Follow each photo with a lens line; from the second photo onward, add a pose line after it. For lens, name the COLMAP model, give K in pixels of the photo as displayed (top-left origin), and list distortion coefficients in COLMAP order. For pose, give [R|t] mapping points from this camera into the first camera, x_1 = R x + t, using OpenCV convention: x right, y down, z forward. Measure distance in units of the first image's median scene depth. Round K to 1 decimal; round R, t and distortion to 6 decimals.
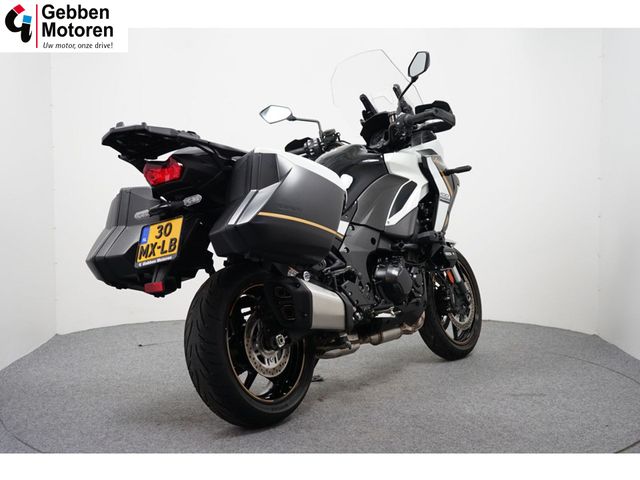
lens RADIAL K [[953.3, 0, 319.3], [0, 953.3, 240.4], [0, 0, 1]] dist [0.066815, 0.000000]
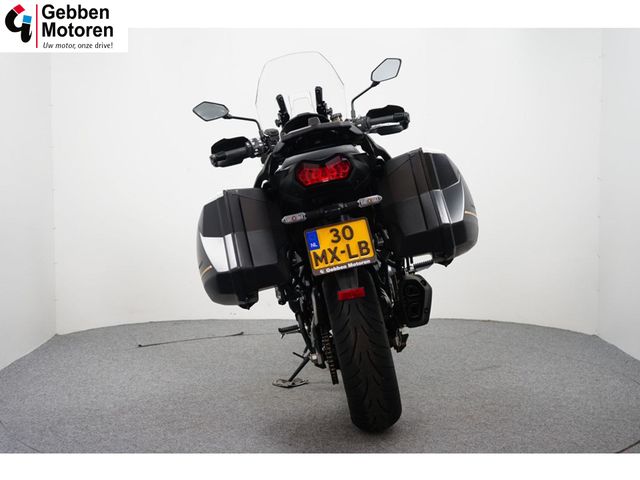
lens RADIAL K [[953.3, 0, 320.3], [0, 953.3, 240.4], [0, 0, 1]] dist [0.066815, 0.000000]
pose [[0.790403, -0.048462, 0.610667, -0.752596], [0.049951, 0.998645, 0.014599, -0.018778], [-0.610547, 0.018965, 0.791753, 0.264325]]
